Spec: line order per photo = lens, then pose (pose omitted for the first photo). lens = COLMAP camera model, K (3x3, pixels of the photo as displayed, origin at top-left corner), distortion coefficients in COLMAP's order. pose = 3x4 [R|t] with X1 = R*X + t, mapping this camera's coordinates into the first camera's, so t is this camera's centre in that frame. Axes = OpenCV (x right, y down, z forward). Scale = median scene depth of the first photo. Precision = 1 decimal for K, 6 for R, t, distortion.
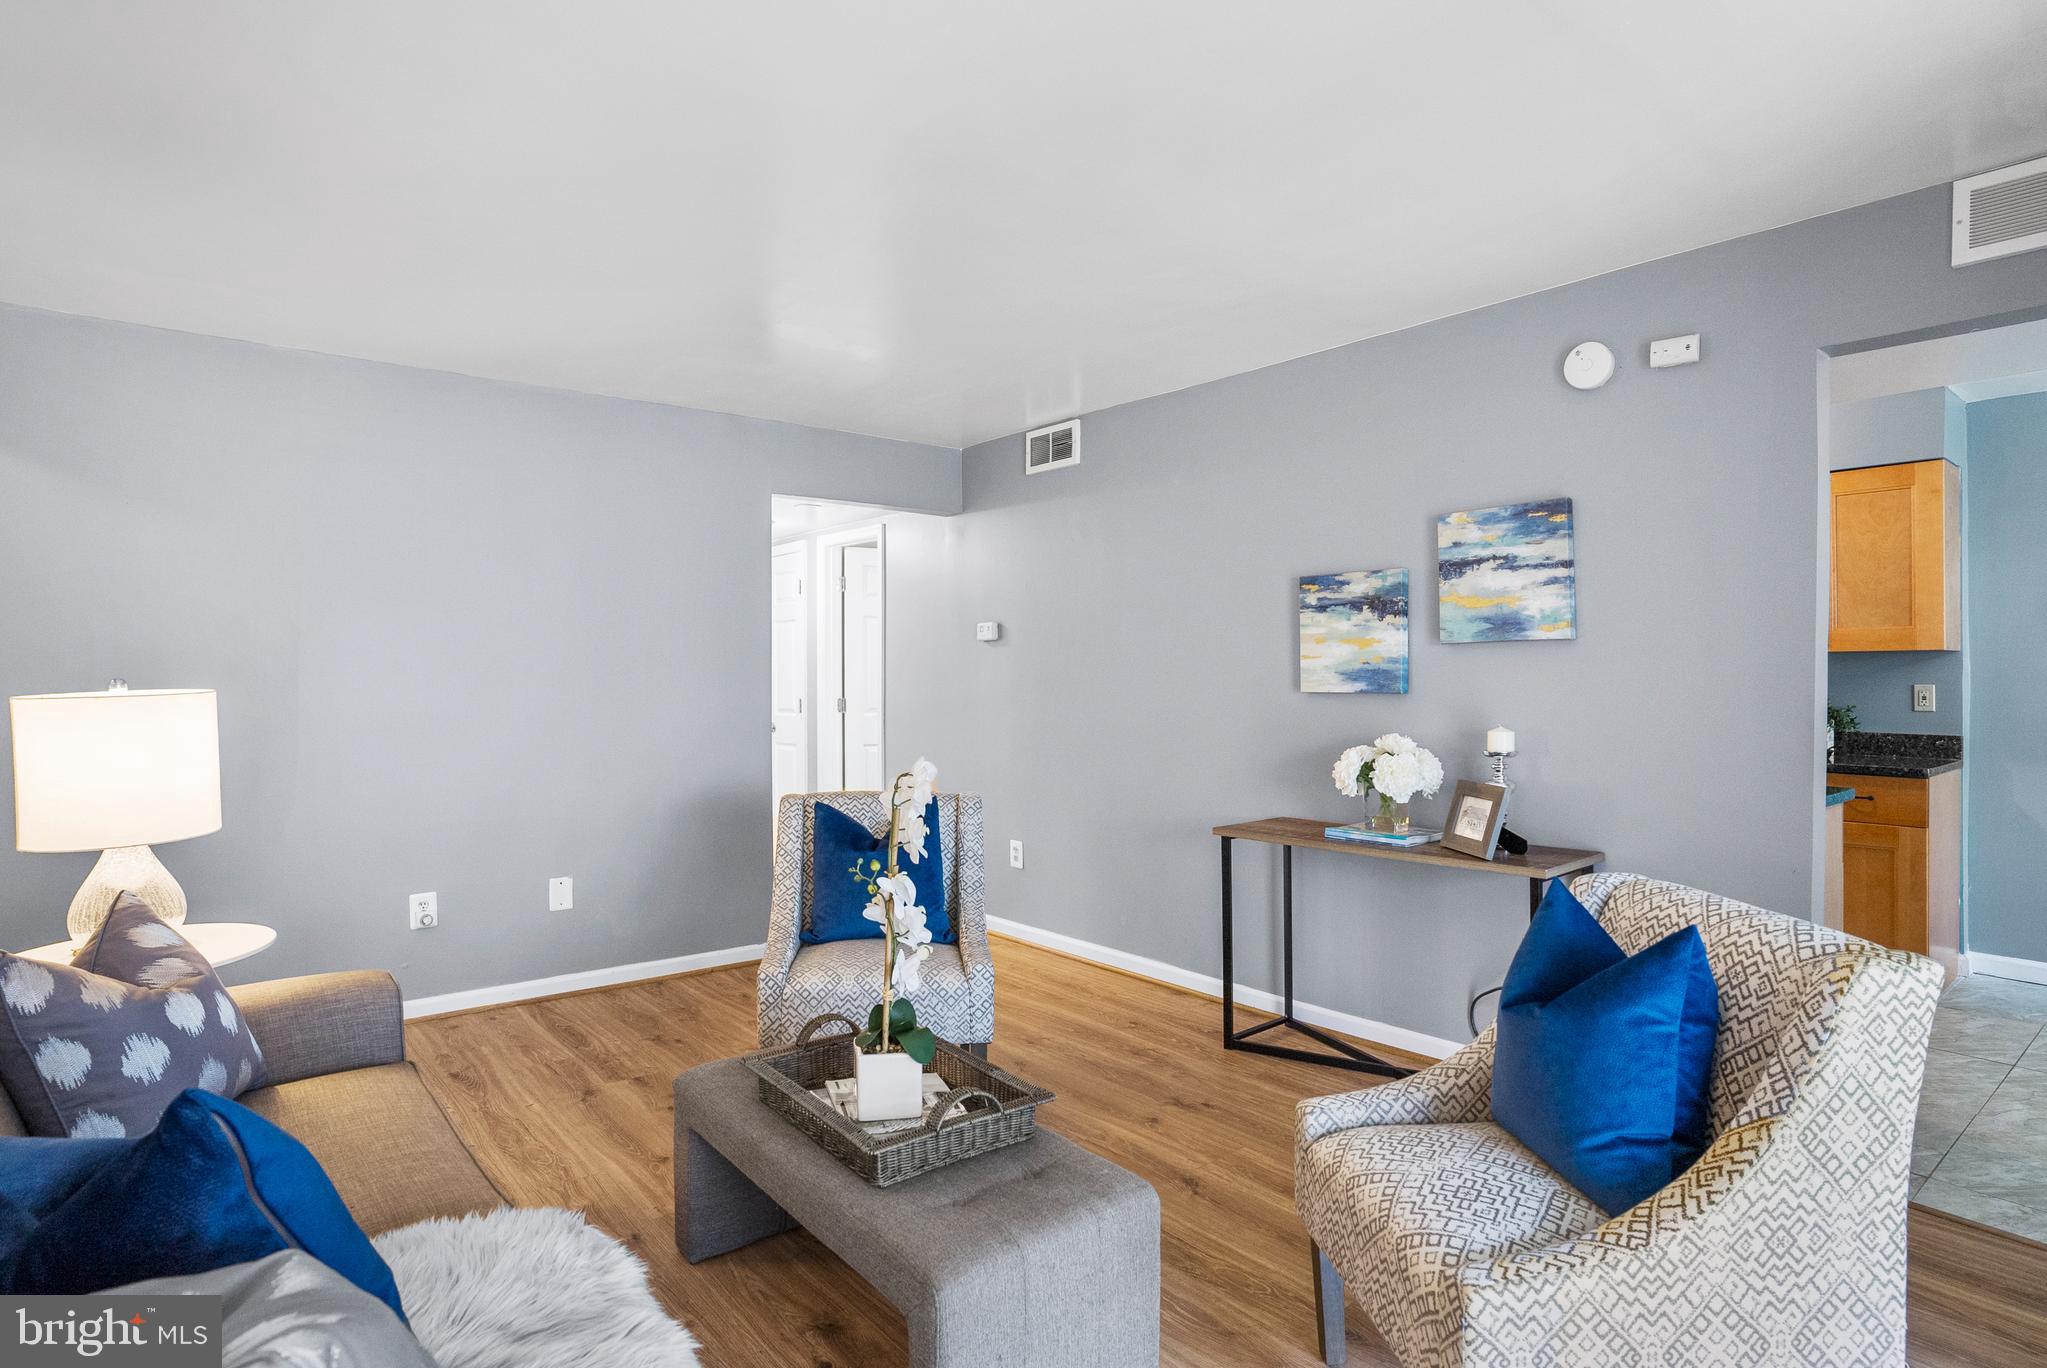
lens RADIAL K [[1075.5, 0, 1022.0], [0, 1075.5, 651.7], [0, 0, 1]] dist [-0.074343, 0.038869]
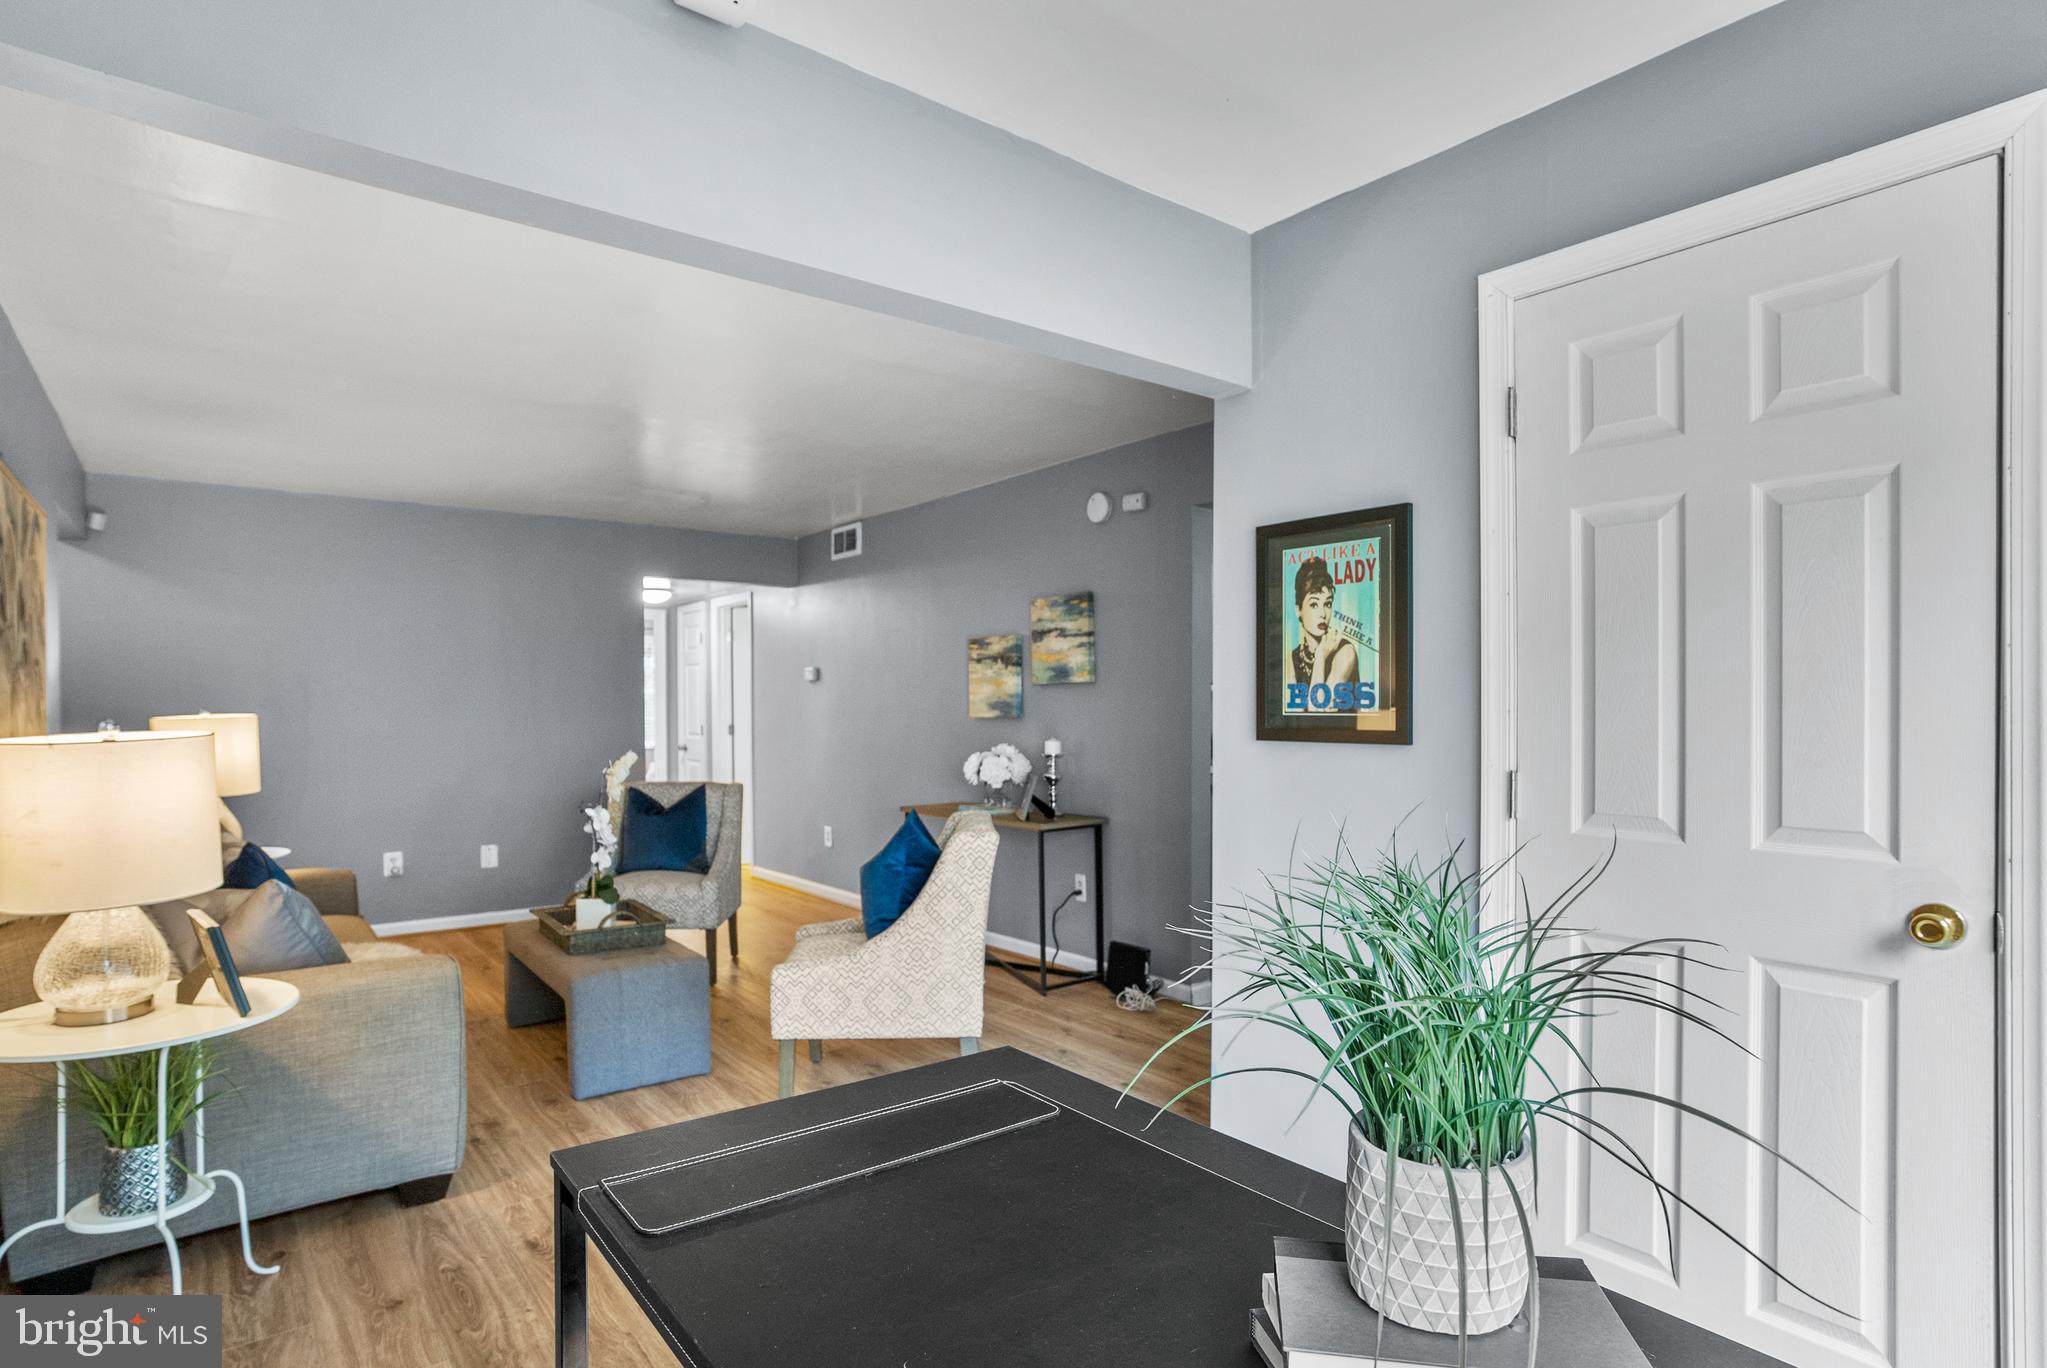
lens RADIAL K [[1077.9, 0, 1030.6], [0, 1077.9, 712.0], [0, 0, 1]] dist [-0.036062, 0.000114]
pose [[0.999629, -0.002363, -0.027125, 0.397796], [0.003092, 0.999635, 0.026848, -0.009256], [0.027051, -0.026922, 0.999271, -0.506537]]
